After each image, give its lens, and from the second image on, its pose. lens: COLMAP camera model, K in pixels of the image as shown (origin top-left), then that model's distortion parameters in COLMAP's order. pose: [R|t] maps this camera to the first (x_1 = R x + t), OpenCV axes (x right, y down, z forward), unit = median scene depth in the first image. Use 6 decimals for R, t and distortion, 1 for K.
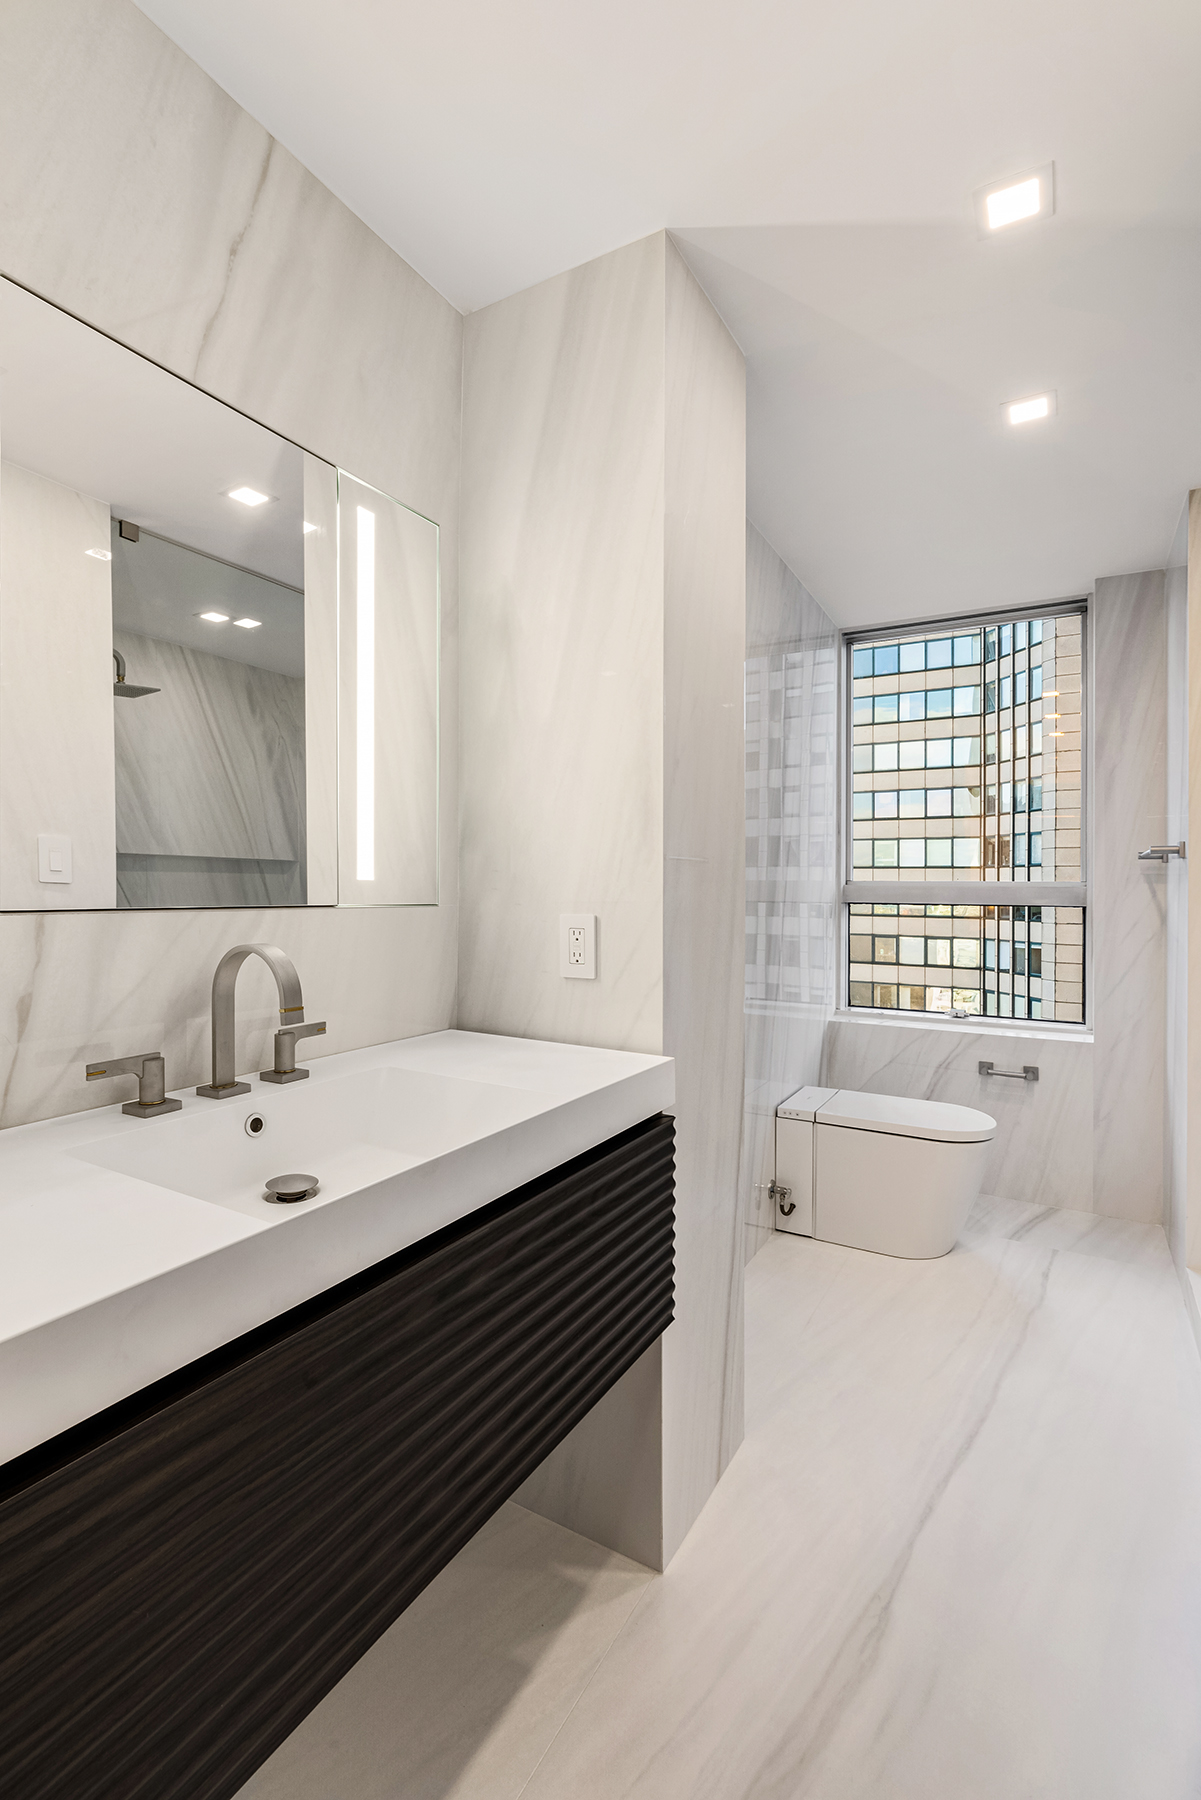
lens RADIAL K [[844.3, 0, 598.5], [0, 844.3, 894.8], [0, 0, 1]] dist [-0.009166, 0.001018]
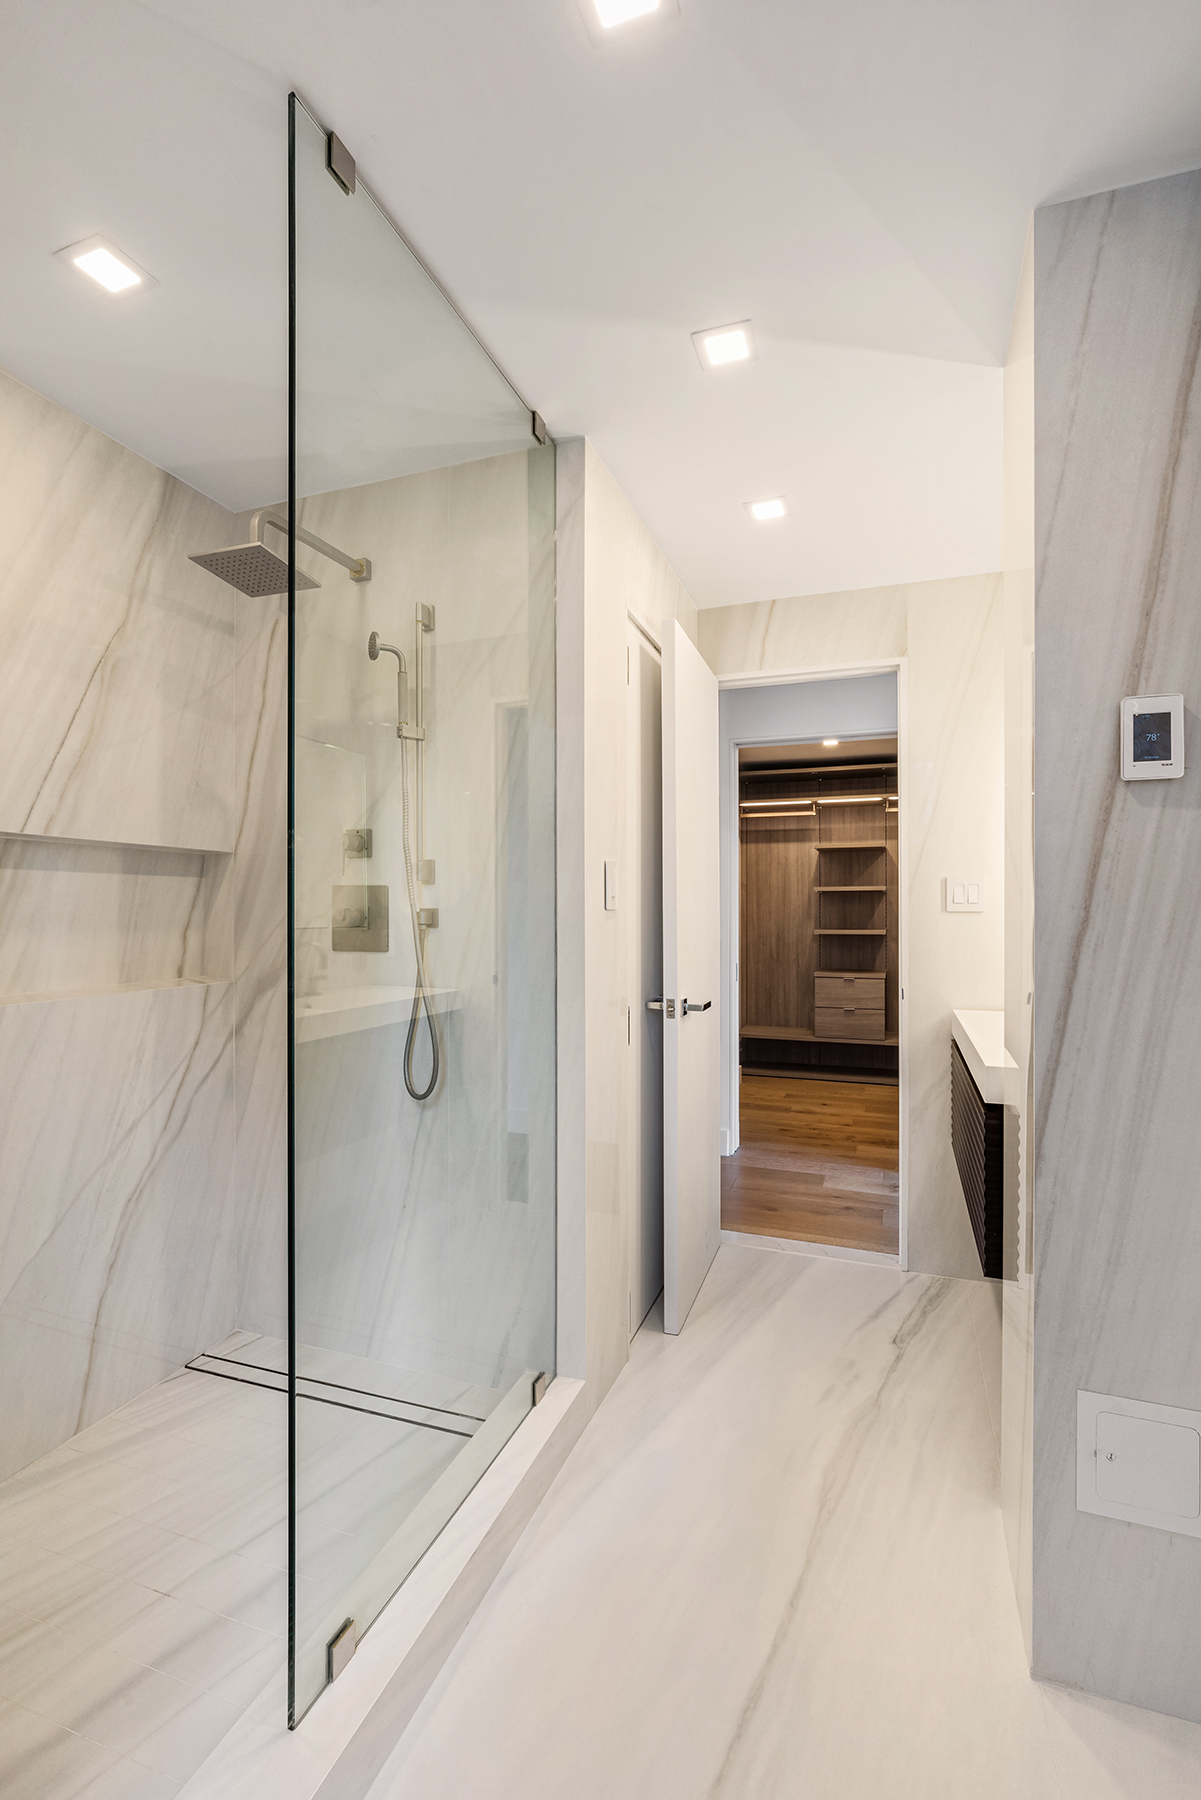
lens RADIAL K [[844.3, 0, 610.7], [0, 844.3, 904.3], [0, 0, 1]] dist [-0.009166, 0.001018]
pose [[-0.983881, -0.003100, -0.178796, 0.886611], [-0.002520, 0.999991, -0.003472, -0.051272], [0.178805, -0.002966, -0.983880, 2.191633]]
